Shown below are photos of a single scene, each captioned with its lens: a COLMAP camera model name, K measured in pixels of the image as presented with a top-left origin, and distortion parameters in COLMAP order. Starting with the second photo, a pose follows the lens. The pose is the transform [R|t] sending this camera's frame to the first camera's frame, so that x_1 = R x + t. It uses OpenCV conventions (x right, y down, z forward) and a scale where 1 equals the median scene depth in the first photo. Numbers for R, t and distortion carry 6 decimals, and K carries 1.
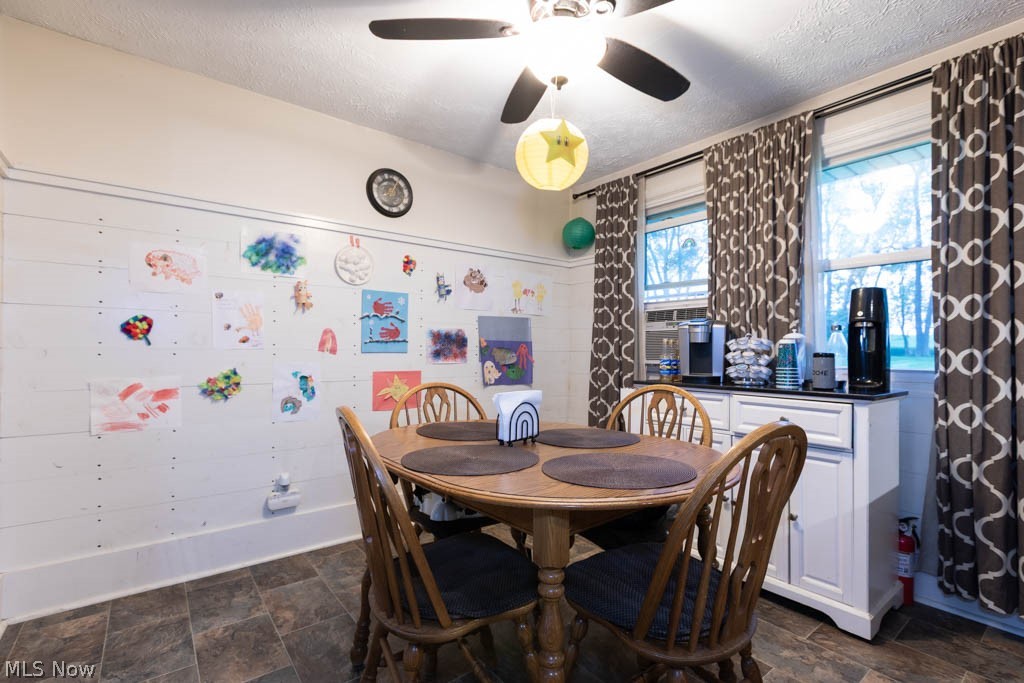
lens RADIAL K [[473.0, 0, 507.7], [0, 473.0, 345.8], [0, 0, 1]] dist [0.000221, 0.000218]
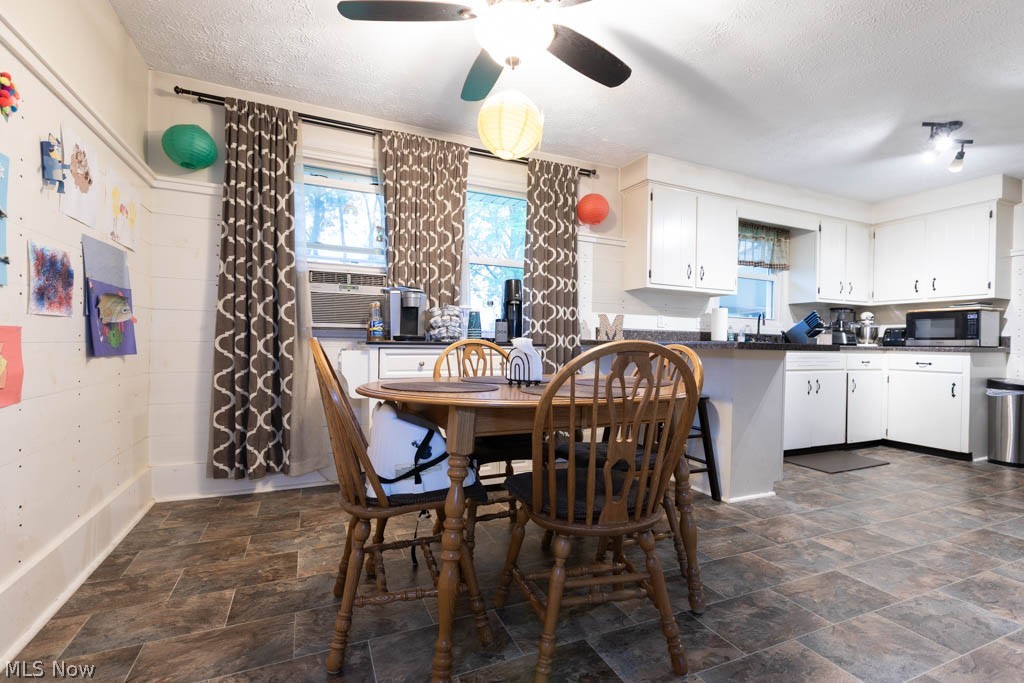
lens RADIAL K [[473.0, 0, 518.0], [0, 473.0, 347.8], [0, 0, 1]] dist [0.000221, 0.000218]
pose [[0.221431, -0.015558, 0.975052, -0.609955], [-0.028972, 0.999326, 0.022525, 0.054094], [-0.974746, -0.033237, 0.220831, 0.462762]]
